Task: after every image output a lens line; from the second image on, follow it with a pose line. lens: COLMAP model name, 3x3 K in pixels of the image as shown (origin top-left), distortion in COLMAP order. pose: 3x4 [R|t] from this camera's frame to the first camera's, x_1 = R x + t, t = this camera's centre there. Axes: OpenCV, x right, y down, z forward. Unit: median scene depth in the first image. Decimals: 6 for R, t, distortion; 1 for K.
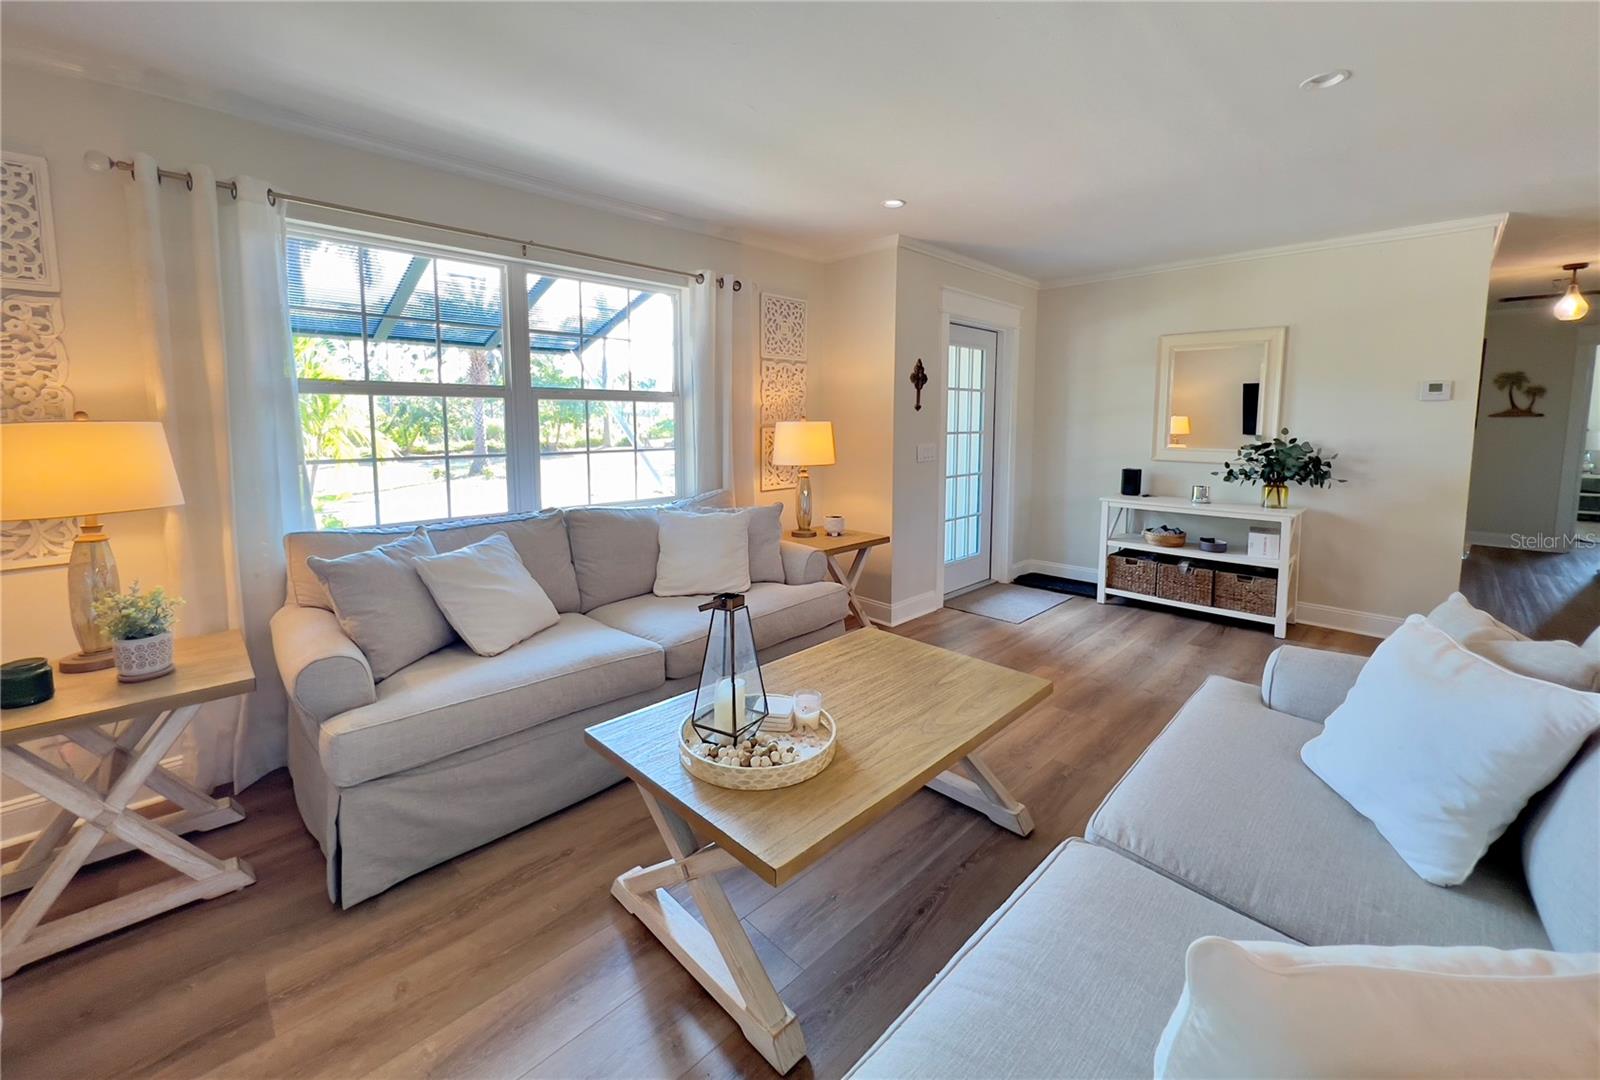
lens RADIAL K [[637.4, 0, 802.5], [0, 637.4, 478.2], [0, 0, 1]] dist [0.000835, 0.000119]
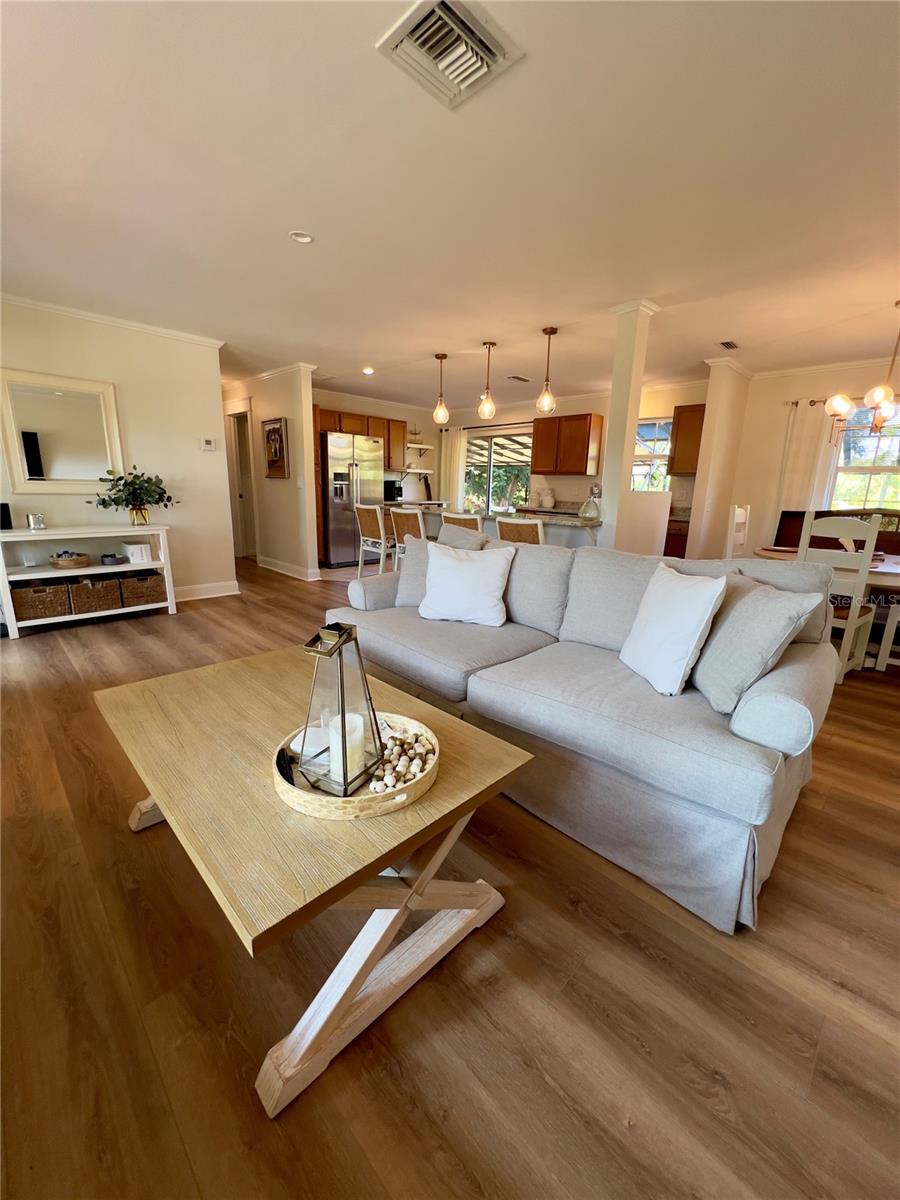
lens RADIAL K [[479.0, 0, 452.4], [0, 479.0, 599.9], [0, 0, 1]] dist [-0.002266, 0.000350]
pose [[0.000937, -0.237795, 0.971315, -0.288740], [0.063545, 0.969366, 0.237257, 0.000545], [-0.997979, 0.061500, 0.016019, 0.331236]]
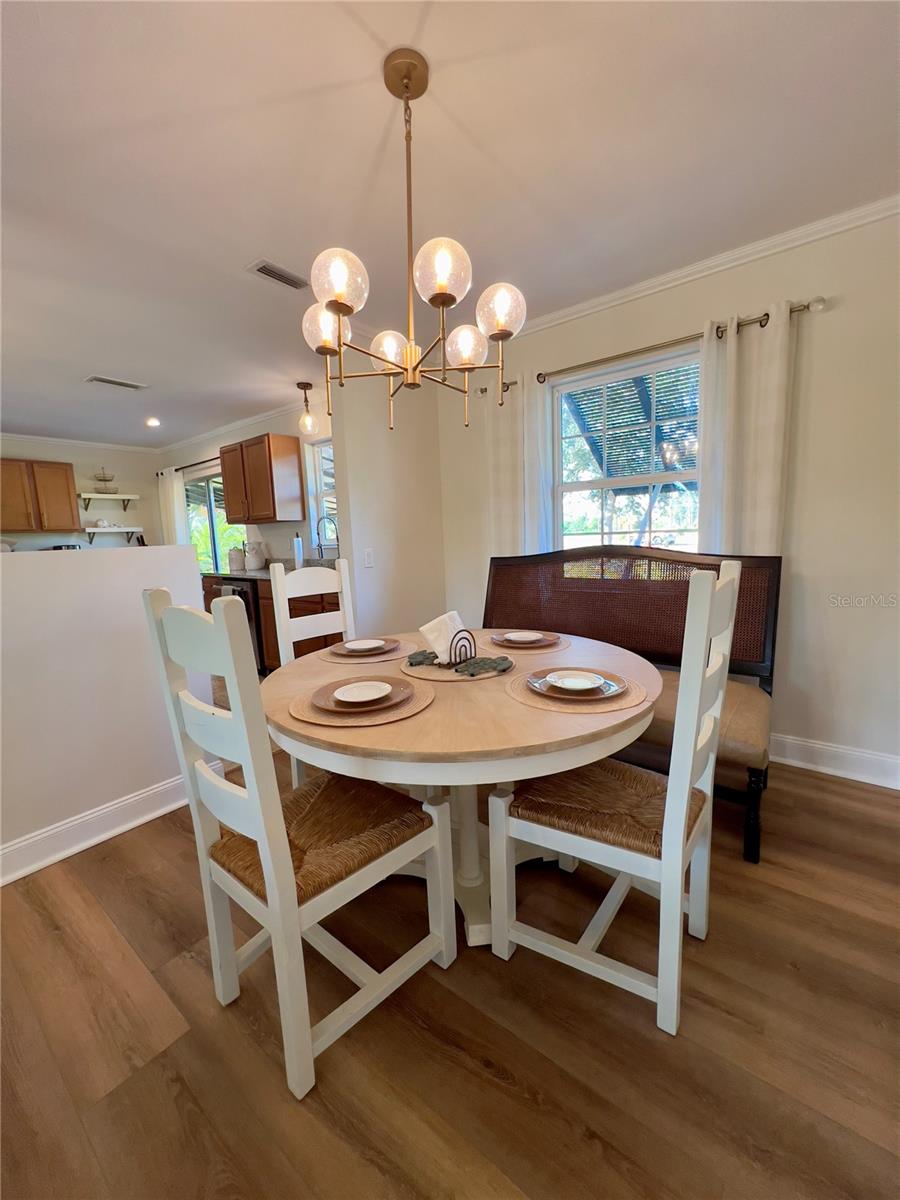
lens RADIAL K [[479.0, 0, 452.4], [0, 479.0, 599.9], [0, 0, 1]] dist [-0.002266, 0.000350]
pose [[-0.122674, -0.133067, 0.983486, 0.196273], [0.129216, 0.980394, 0.148766, 0.068417], [-0.983999, 0.145332, -0.103074, -0.348523]]
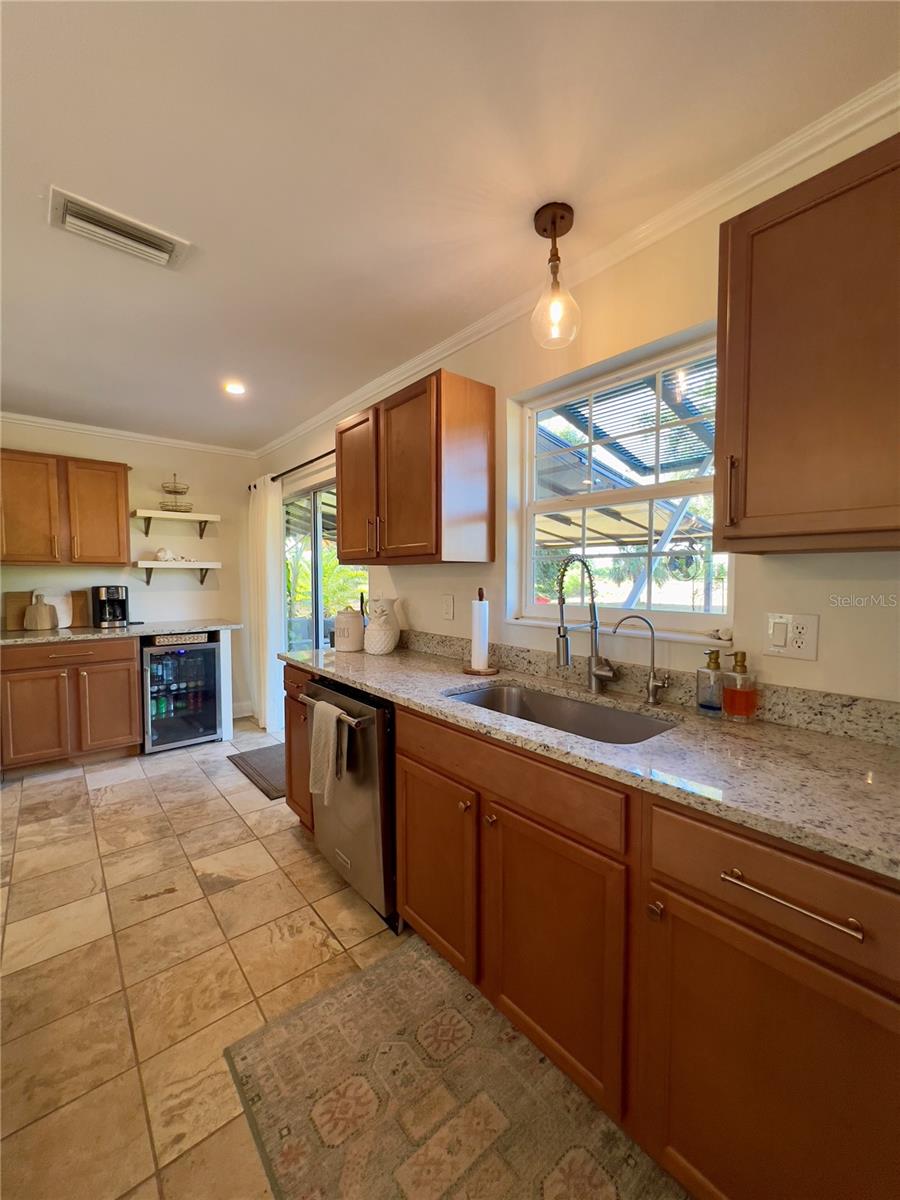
lens RADIAL K [[479.0, 0, 452.4], [0, 479.0, 599.9], [0, 0, 1]] dist [-0.002266, 0.000350]
pose [[0.075911, -0.054742, 0.995611, 0.833291], [0.092338, 0.994587, 0.047645, 0.020567], [-0.992830, 0.088315, 0.080555, -0.146656]]
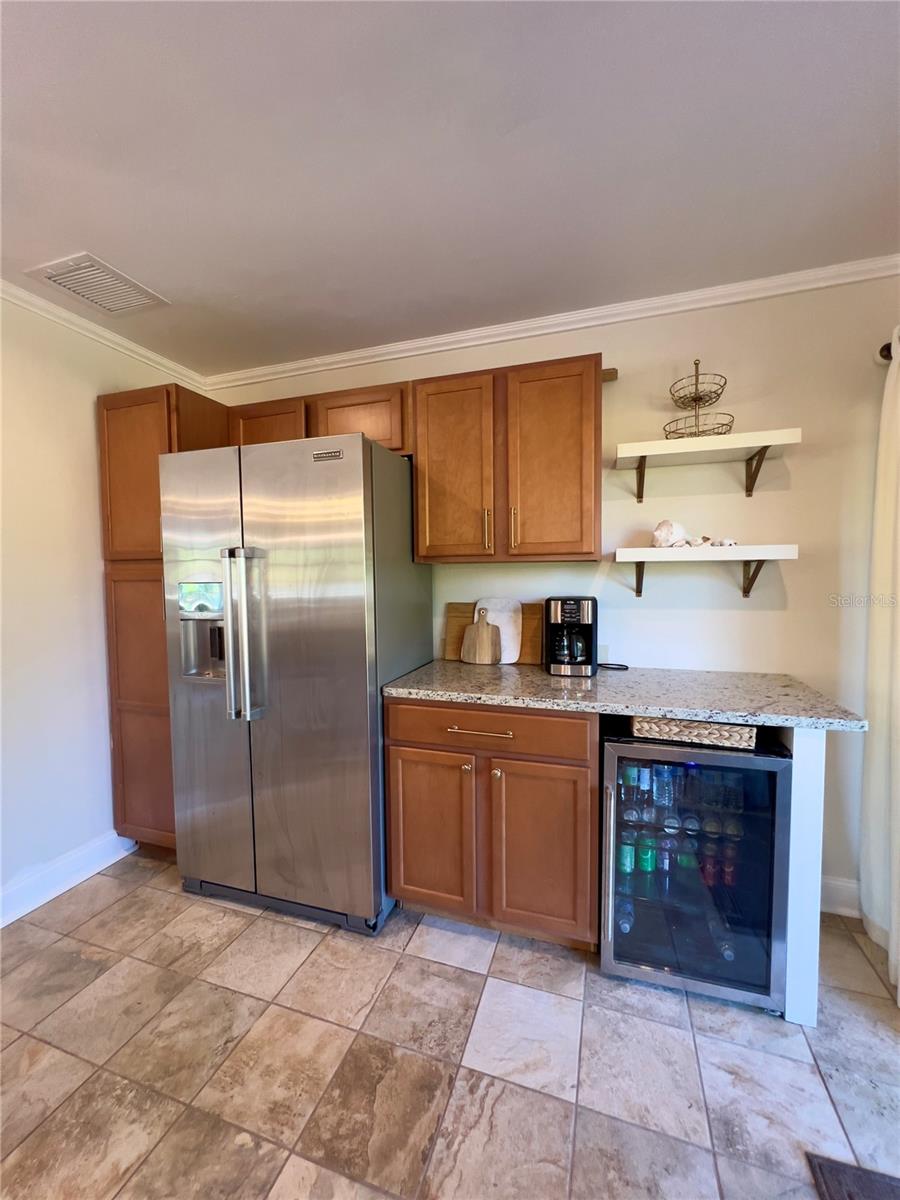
lens RADIAL K [[477.4, 0, 450.8], [0, 477.4, 594.8], [0, 0, 1]] dist [0.000372, 0.000228]
pose [[0.894157, -0.032610, 0.446565, 1.350484], [0.054906, 0.997803, -0.037074, -0.013019], [-0.444375, 0.057670, 0.893983, 0.177953]]
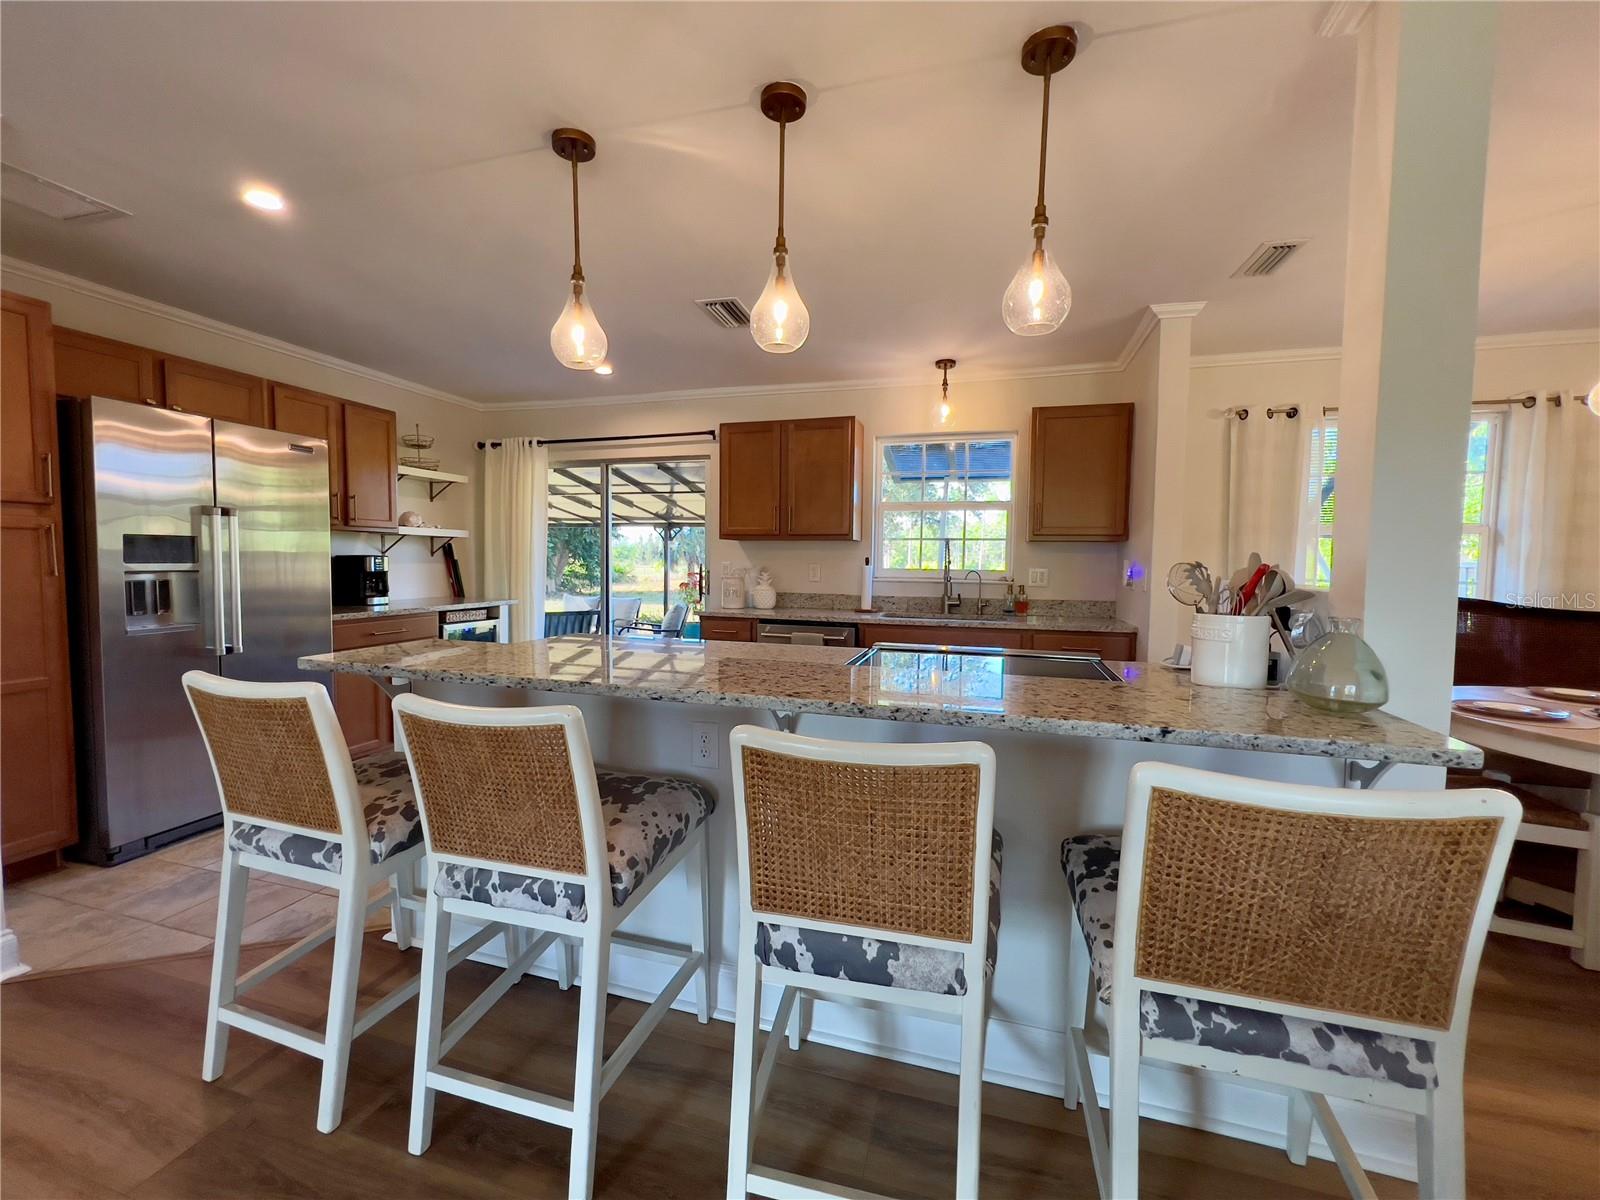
lens RADIAL K [[640.5, 0, 799.3], [0, 640.5, 597.0], [0, 0, 1]] dist [-0.001723, 0.000019]
pose [[-0.481366, -0.061108, 0.874387, 0.480442], [0.066610, 0.992132, 0.106006, -0.018271], [-0.873985, 0.109271, -0.473508, 0.449050]]
